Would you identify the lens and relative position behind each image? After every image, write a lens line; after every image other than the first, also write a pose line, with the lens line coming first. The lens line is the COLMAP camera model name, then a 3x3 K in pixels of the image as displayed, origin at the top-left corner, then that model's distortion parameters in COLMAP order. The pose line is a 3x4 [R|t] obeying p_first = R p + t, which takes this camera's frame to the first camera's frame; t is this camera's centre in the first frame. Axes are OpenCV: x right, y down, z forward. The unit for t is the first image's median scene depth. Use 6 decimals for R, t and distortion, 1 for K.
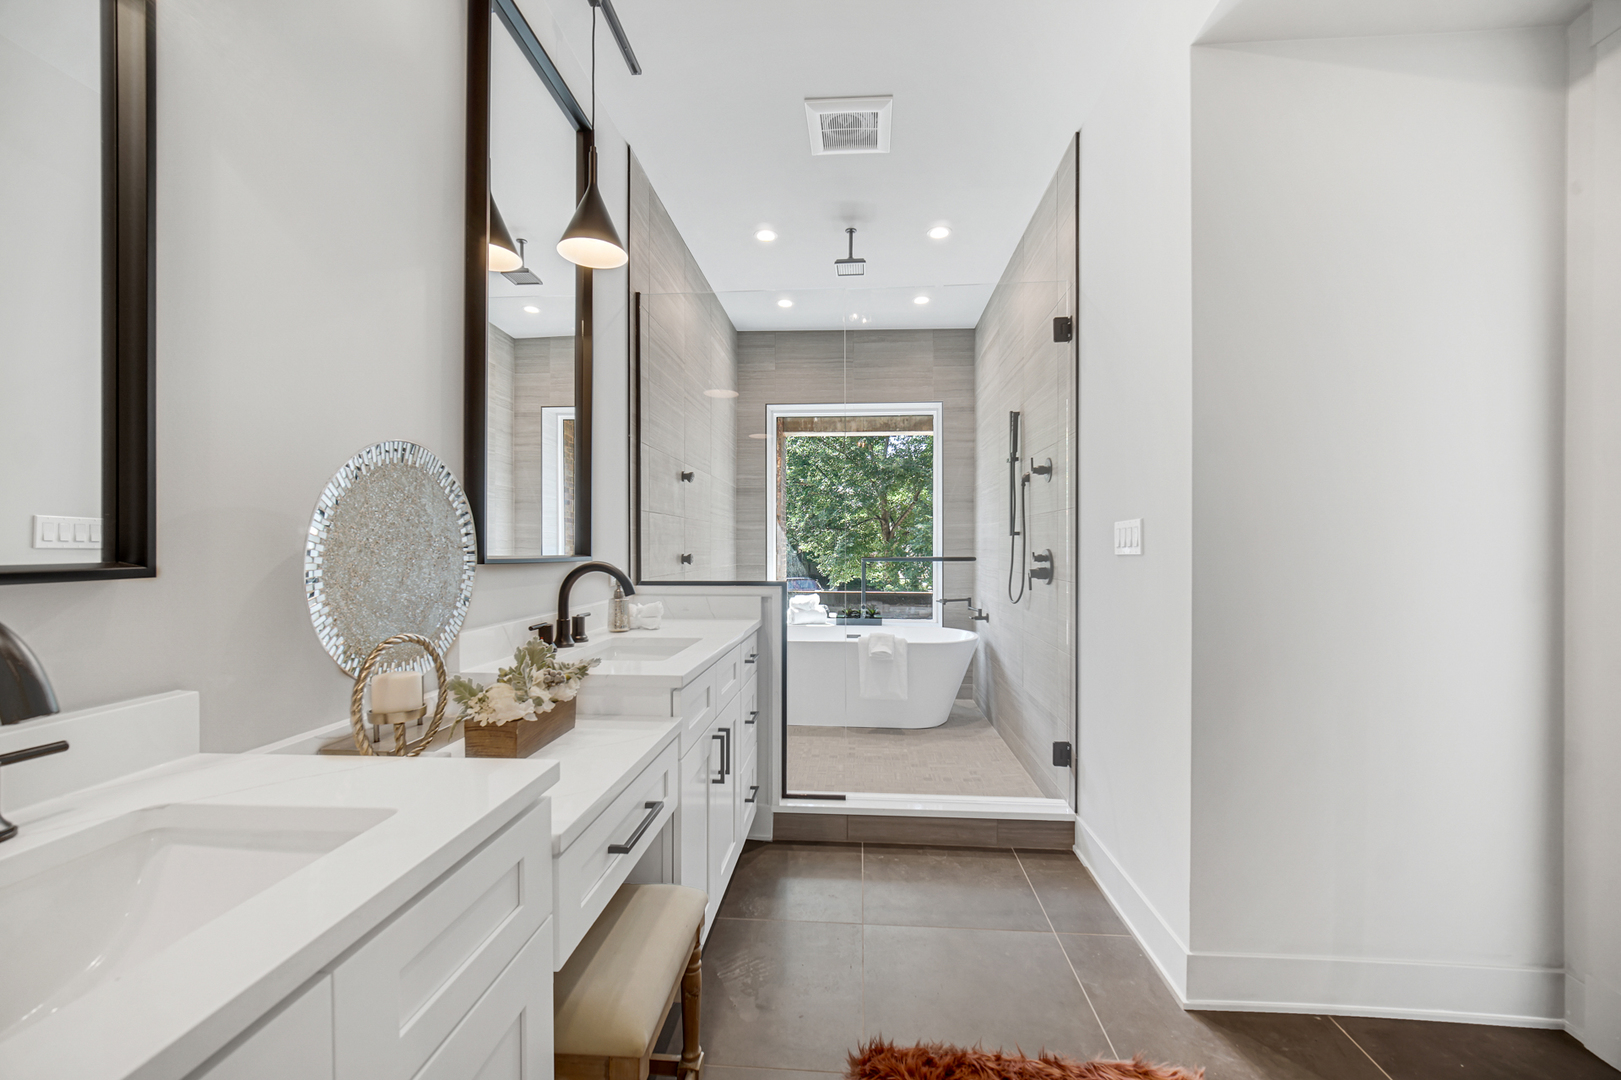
lens RADIAL K [[842.4, 0, 810.5], [0, 842.4, 540.0], [0, 0, 1]] dist [-0.000111, -0.000011]
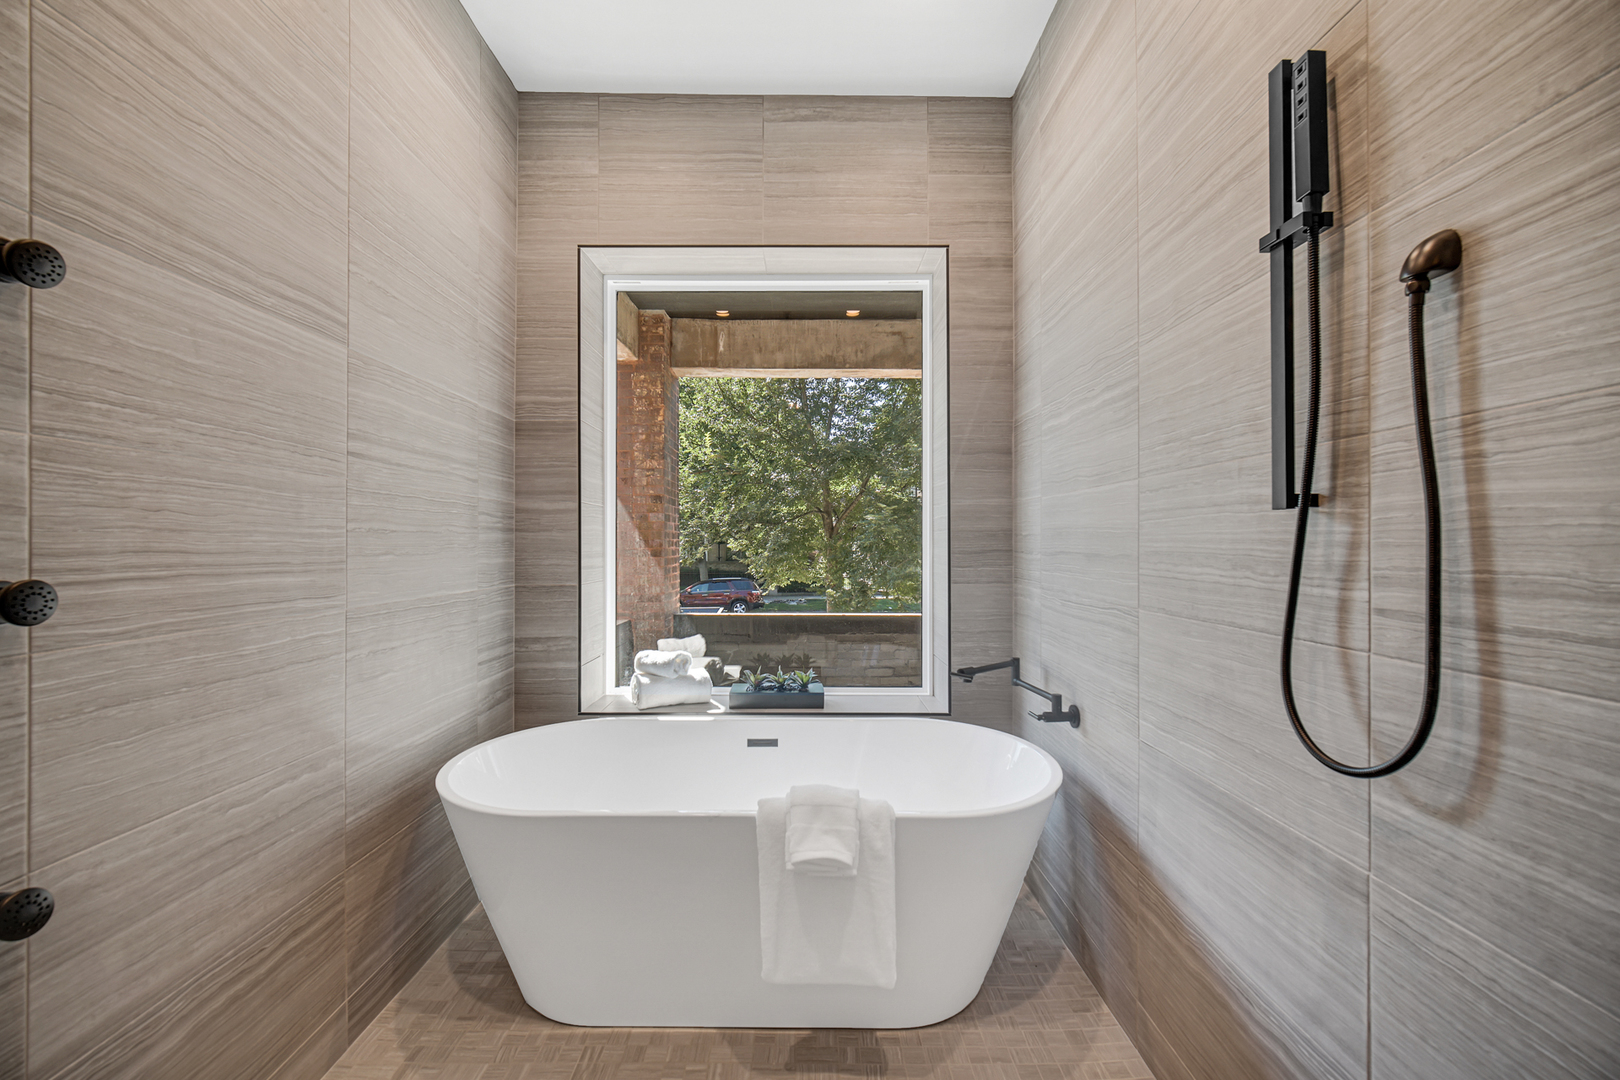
lens RADIAL K [[643.6, 0, 810.0], [0, 643.6, 540.0], [0, 0, 1]] dist [-0.001179, -0.000072]
pose [[0.998029, -0.002623, 0.062696, 0.052561], [0.002491, 0.999995, 0.002177, 0.003728], [-0.062702, -0.002016, 0.998030, 0.616107]]
